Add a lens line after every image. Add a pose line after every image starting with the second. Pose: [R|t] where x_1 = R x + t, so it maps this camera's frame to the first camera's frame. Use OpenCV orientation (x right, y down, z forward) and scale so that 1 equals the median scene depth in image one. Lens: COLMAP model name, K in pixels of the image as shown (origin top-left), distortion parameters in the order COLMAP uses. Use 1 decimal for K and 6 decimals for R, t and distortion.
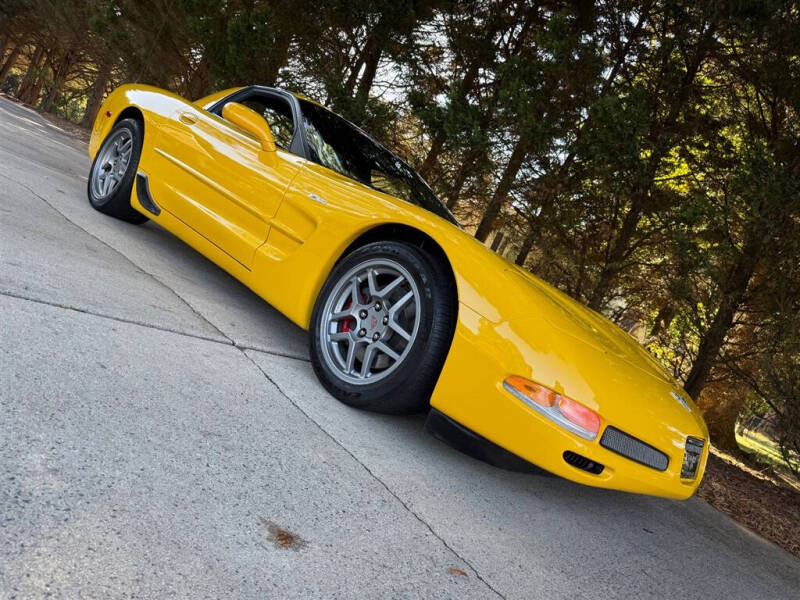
lens RADIAL K [[573.3, 0, 394.1], [0, 573.3, 303.5], [0, 0, 1]] dist [0.035785, -0.049351]
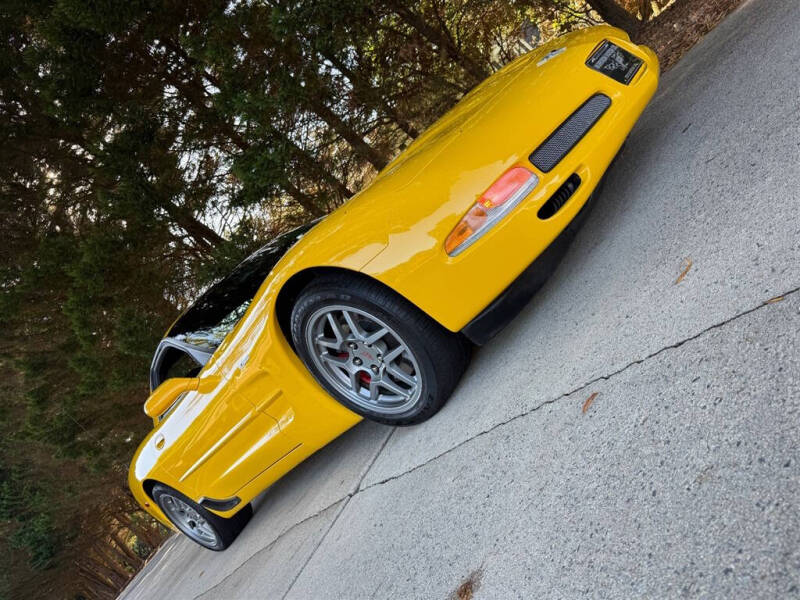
lens RADIAL K [[573.3, 0, 394.1], [0, 573.3, 303.5], [0, 0, 1]] dist [0.035785, -0.049351]
pose [[0.288940, -0.953039, -0.090717, 0.145773], [0.952910, 0.295420, -0.068487, 0.115577], [0.092071, -0.066657, 0.993519, 0.061207]]
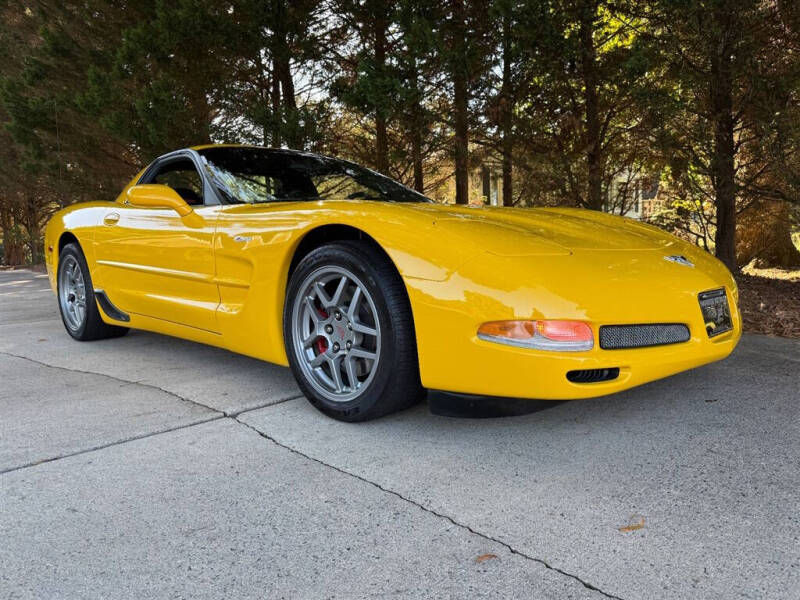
lens RADIAL K [[573.3, 0, 394.1], [0, 573.3, 303.5], [0, 0, 1]] dist [0.035785, -0.049351]
pose [[0.893780, -0.442991, -0.070116, 0.130874], [0.444841, 0.895521, 0.012587, 0.017139], [0.057215, -0.042441, 0.997459, 0.057626]]
